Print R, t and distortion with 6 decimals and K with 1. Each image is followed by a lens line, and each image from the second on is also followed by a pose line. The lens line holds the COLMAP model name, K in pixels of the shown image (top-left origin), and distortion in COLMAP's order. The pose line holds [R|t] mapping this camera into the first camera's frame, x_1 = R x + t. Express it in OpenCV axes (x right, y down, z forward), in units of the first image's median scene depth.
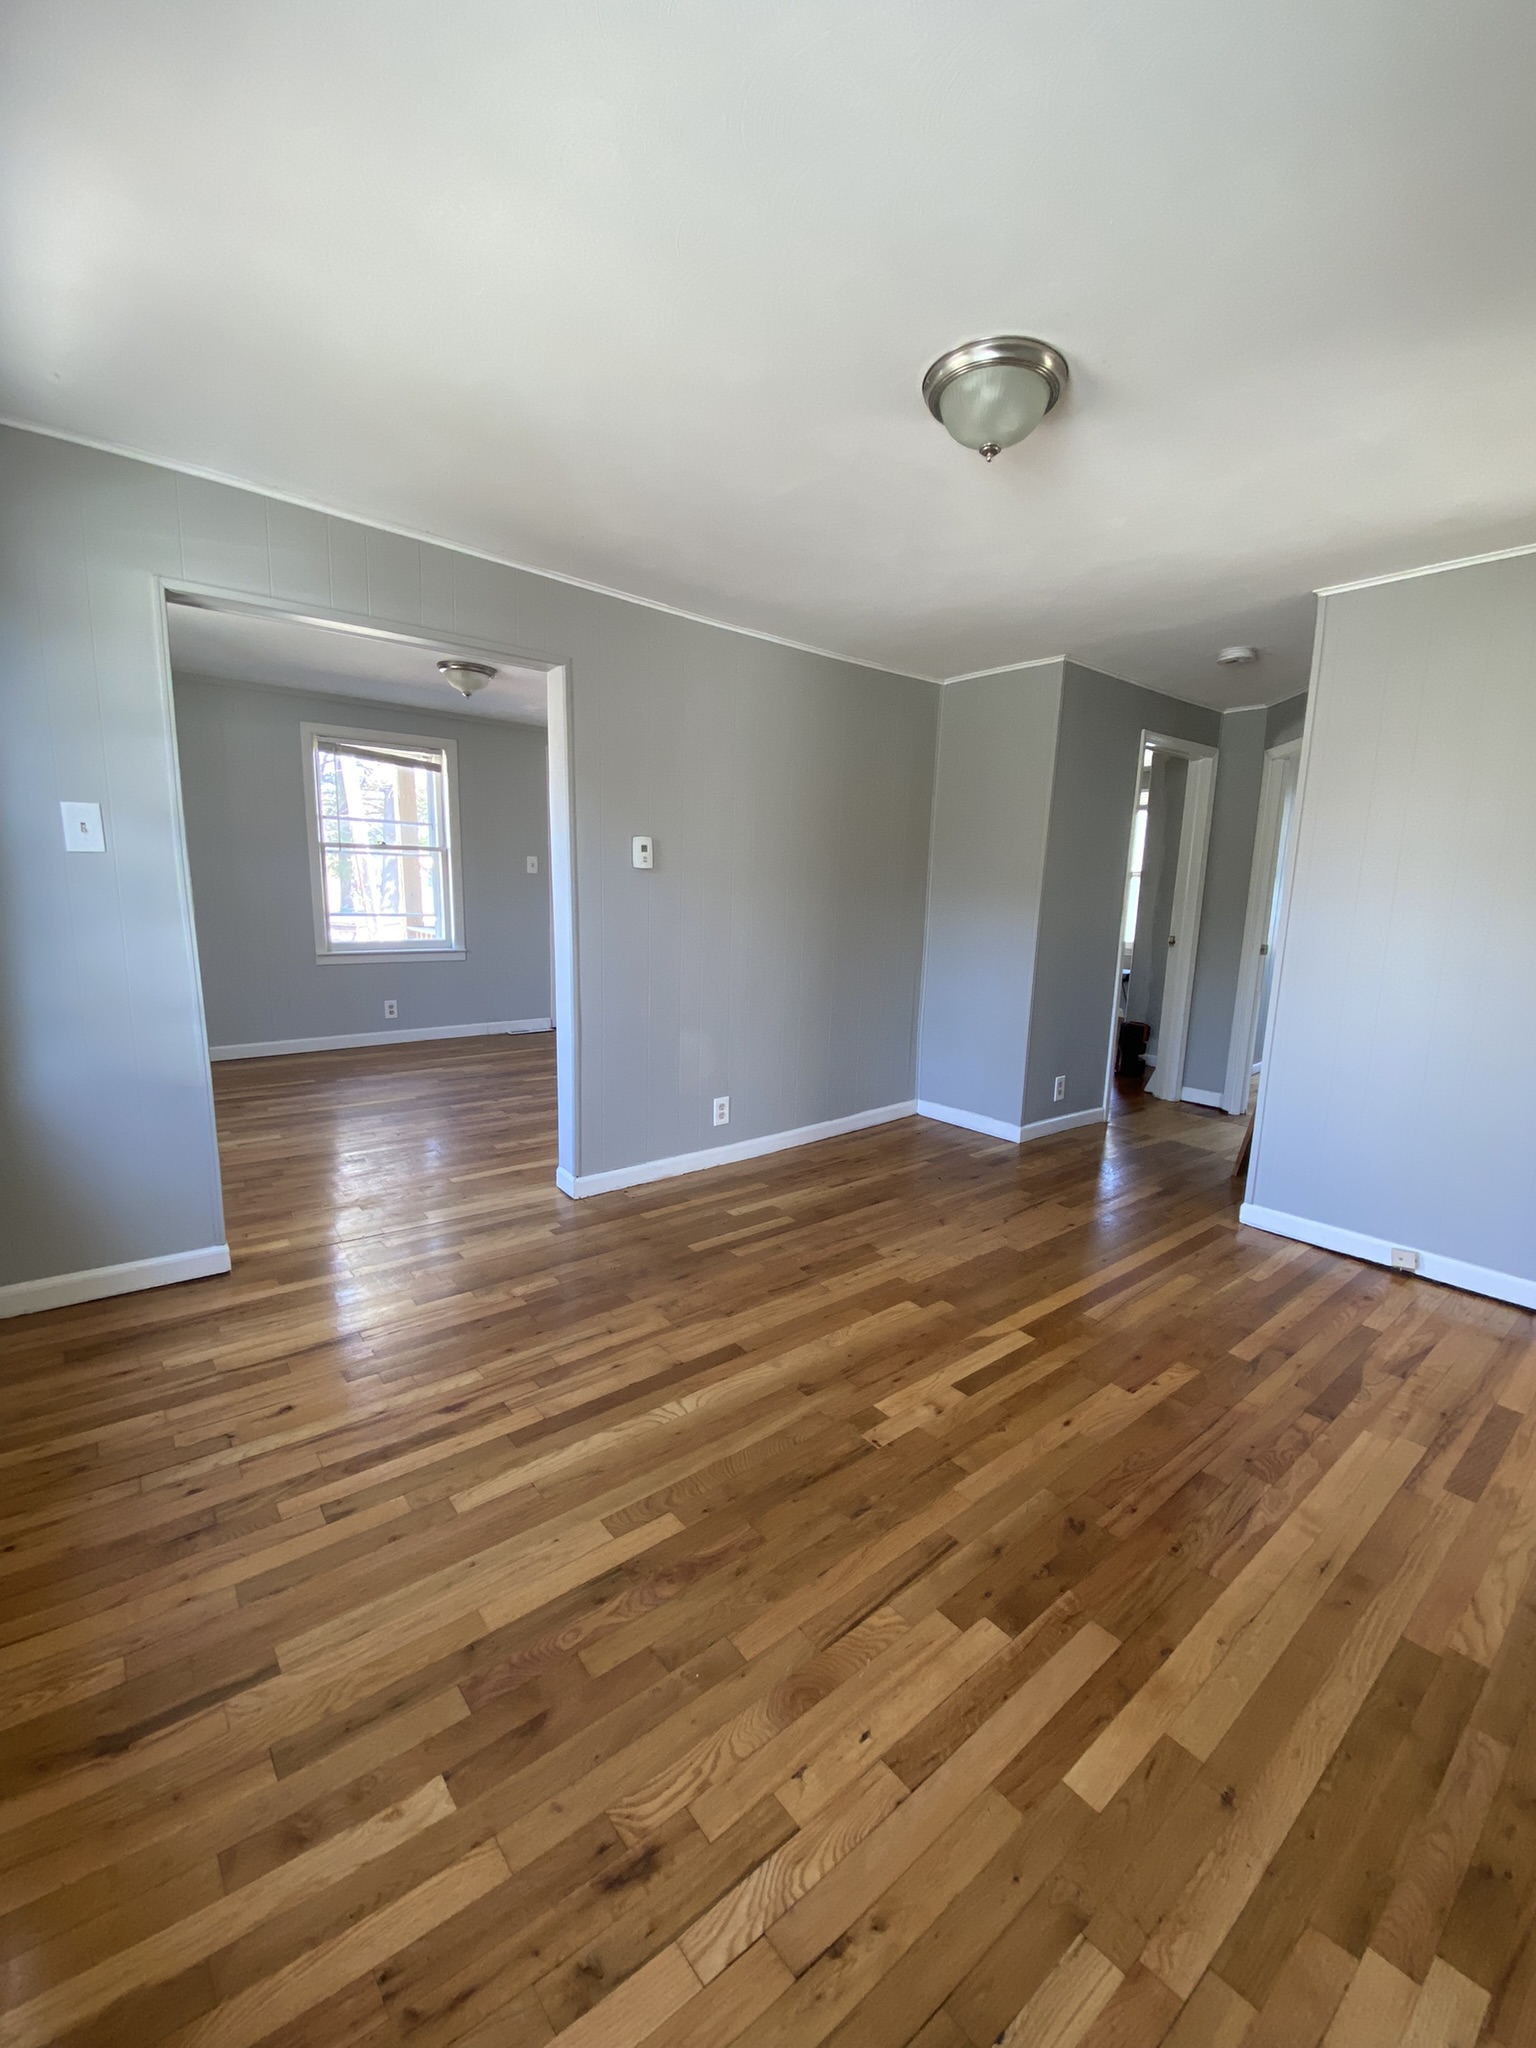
lens RADIAL K [[821.5, 0, 768.0], [0, 821.5, 1024.0], [0, 0, 1]] dist [-0.000087, -0.000319]
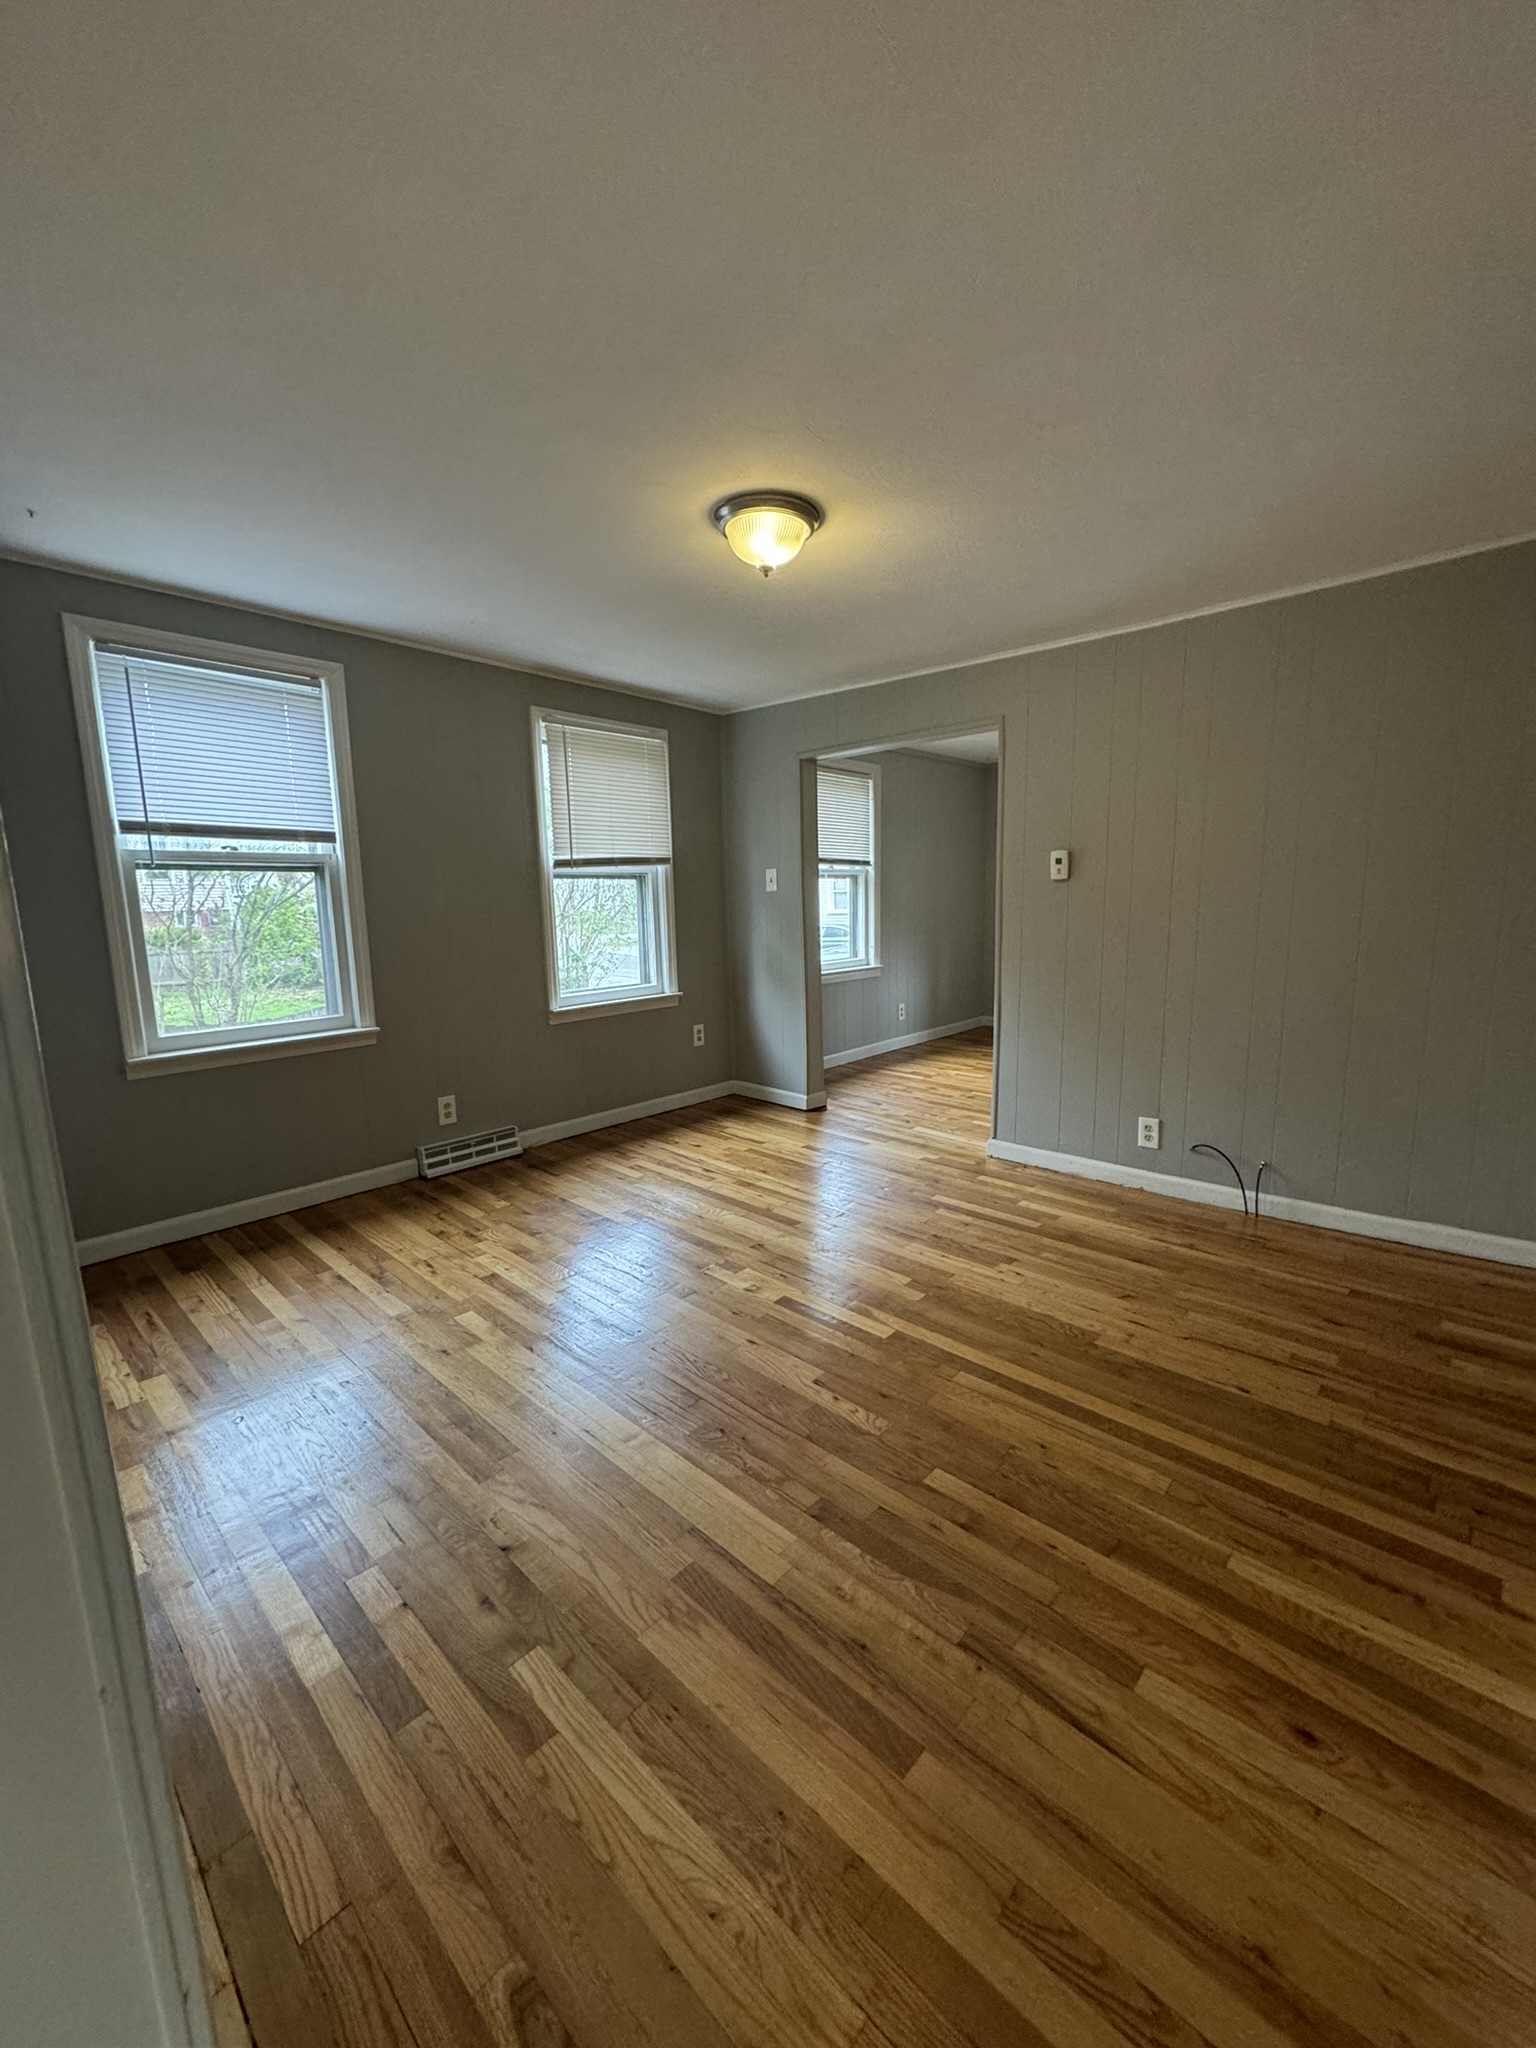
lens RADIAL K [[815.3, 0, 772.5], [0, 815.3, 1024.2], [0, 0, 1]] dist [-0.002686, 0.000793]
pose [[0.156847, 0.125279, -0.979645, 1.013749], [-0.152826, 0.983053, 0.101247, -0.058978], [0.975727, 0.133835, 0.173335, 0.534523]]
